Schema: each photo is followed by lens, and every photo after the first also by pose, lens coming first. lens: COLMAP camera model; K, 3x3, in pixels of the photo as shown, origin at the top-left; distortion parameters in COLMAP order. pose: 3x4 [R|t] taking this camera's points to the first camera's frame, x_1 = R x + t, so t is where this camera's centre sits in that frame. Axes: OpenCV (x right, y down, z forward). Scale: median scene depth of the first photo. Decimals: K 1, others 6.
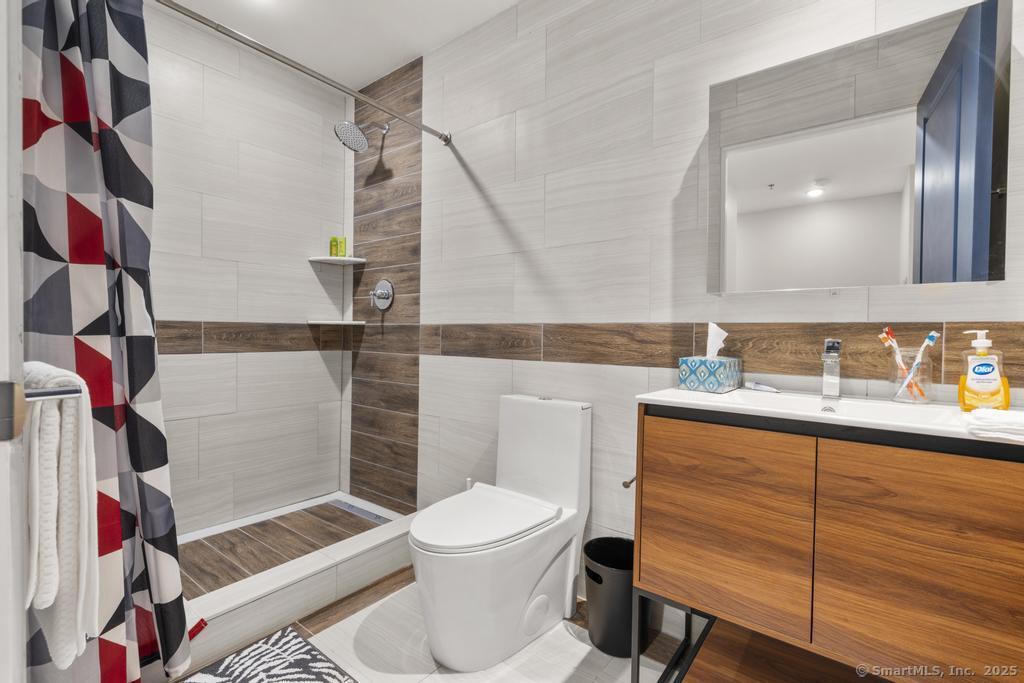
lens RADIAL K [[459.1, 0, 512.2], [0, 459.1, 340.4], [0, 0, 1]] dist [-0.008766, 0.004604]
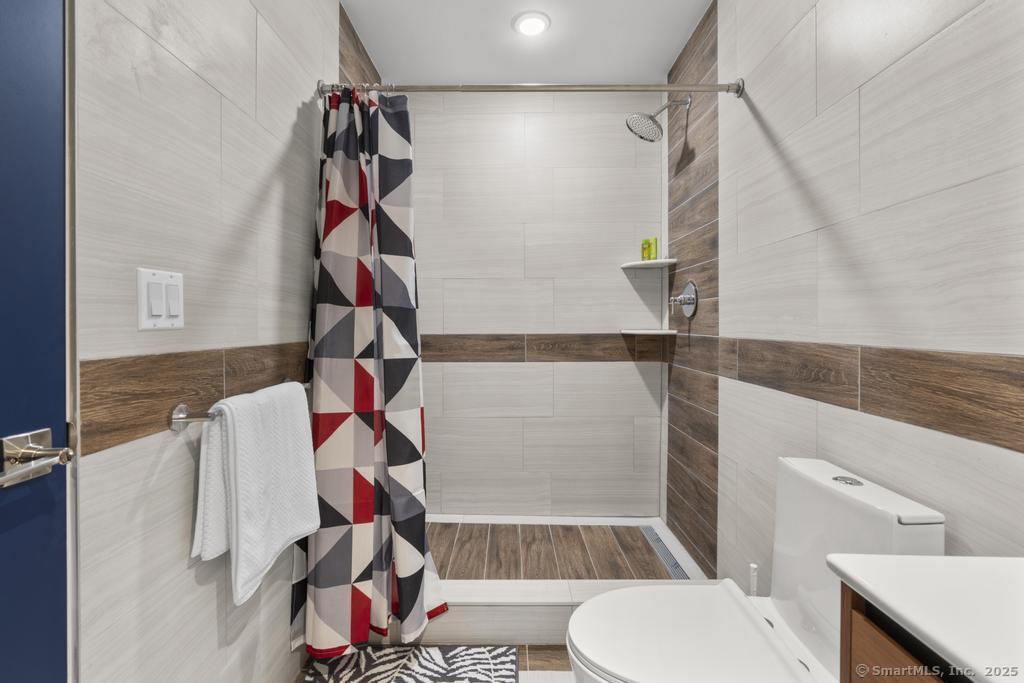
lens RADIAL K [[467.0, 0, 504.8], [0, 467.0, 323.1], [0, 0, 1]] dist [-0.000533, 0.000463]
pose [[0.598261, -0.014420, -0.801171, 0.259356], [-0.001260, 0.999820, -0.018936, -0.051673], [0.801300, 0.012338, 0.598135, 0.283190]]
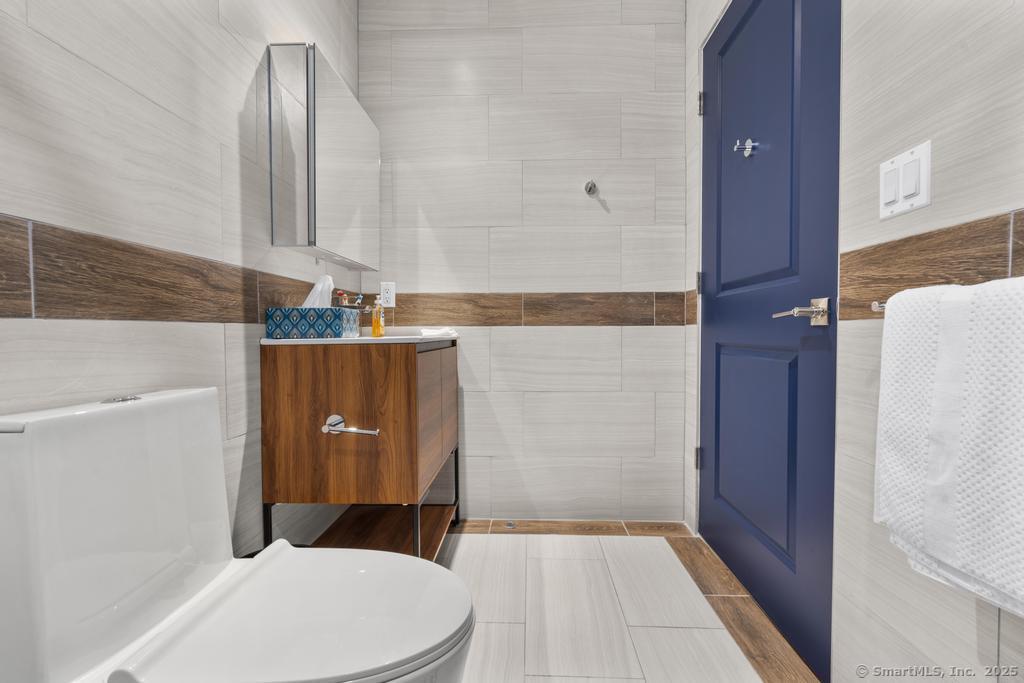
lens RADIAL K [[459.1, 0, 512.2], [0, 459.1, 340.4], [0, 0, 1]] dist [-0.008766, 0.004604]
pose [[-0.577525, -0.027851, 0.815898, -0.468824], [0.007262, 0.999203, 0.039248, 0.049831], [-0.816341, 0.028592, -0.576862, 0.860946]]
